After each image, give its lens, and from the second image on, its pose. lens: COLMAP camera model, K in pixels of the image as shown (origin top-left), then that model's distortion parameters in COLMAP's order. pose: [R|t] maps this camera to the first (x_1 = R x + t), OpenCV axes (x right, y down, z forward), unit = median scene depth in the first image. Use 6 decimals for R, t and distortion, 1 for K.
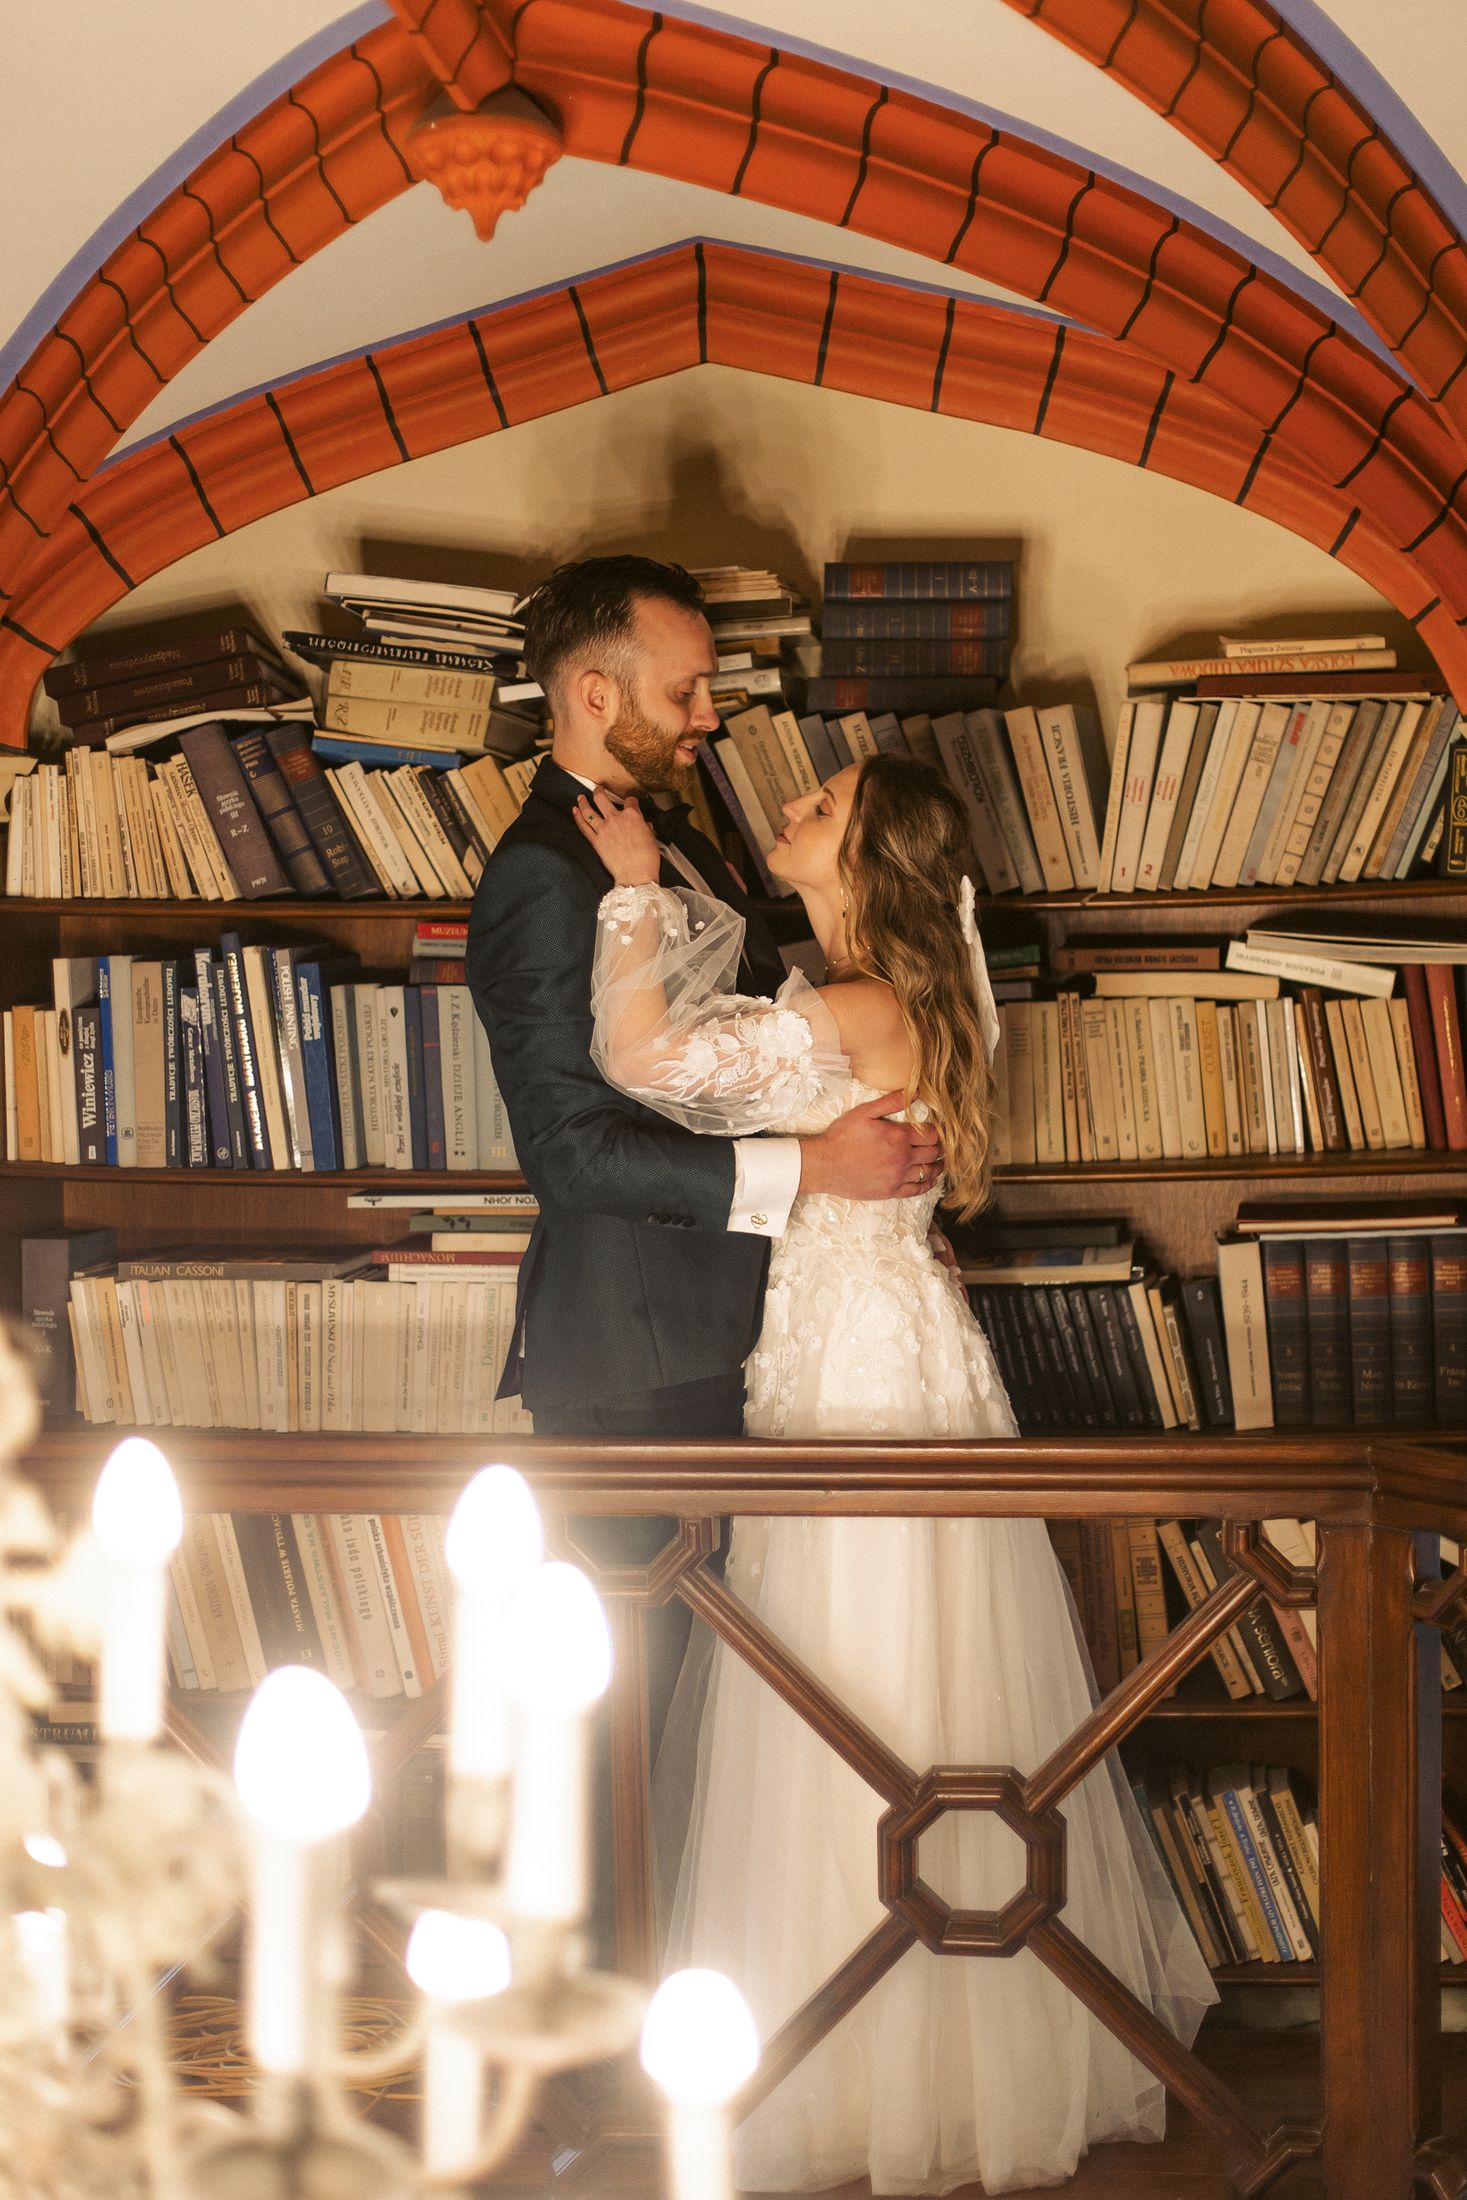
lens RADIAL K [[2972.5, 0, 733.5], [0, 2972.5, 1100.0], [0, 0, 1]] dist [0.011337, -0.015835]
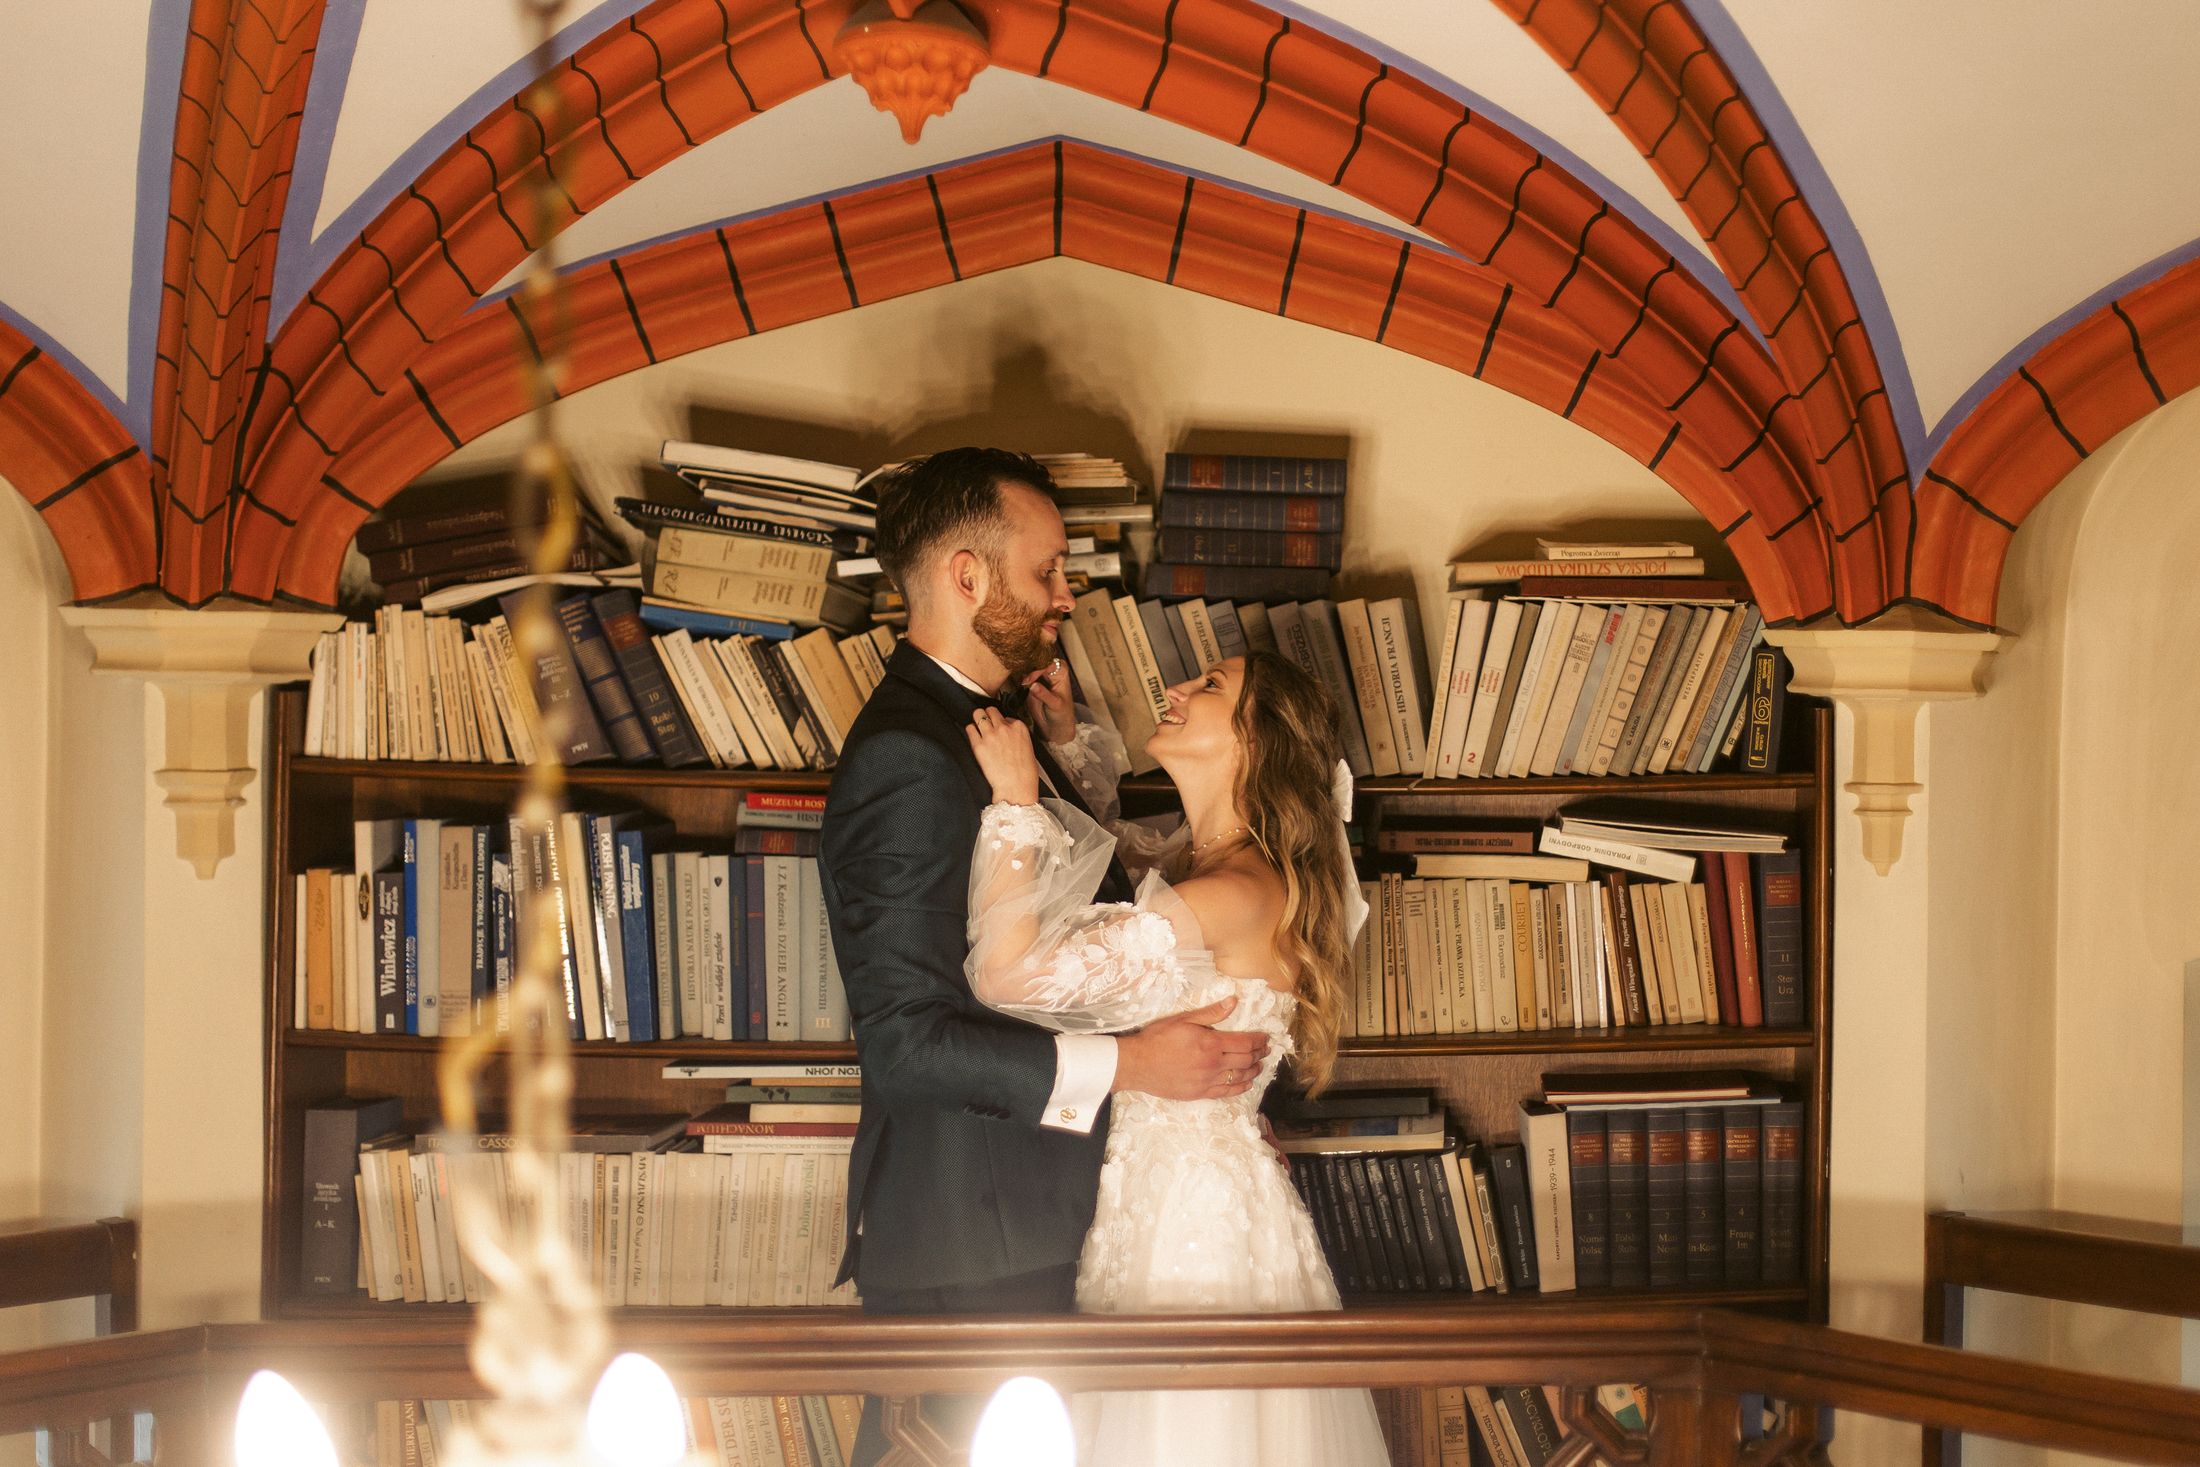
lens RADIAL K [[2972.5, 0, 1100.0], [0, 2972.5, 733.5], [0, 0, 1]] dist [0.011337, -0.015835]
pose [[0.979584, 0.018091, 0.200219, -0.195930], [-0.010486, 0.999185, -0.038979, -0.043167], [-0.200761, 0.036084, 0.978975, -0.000025]]
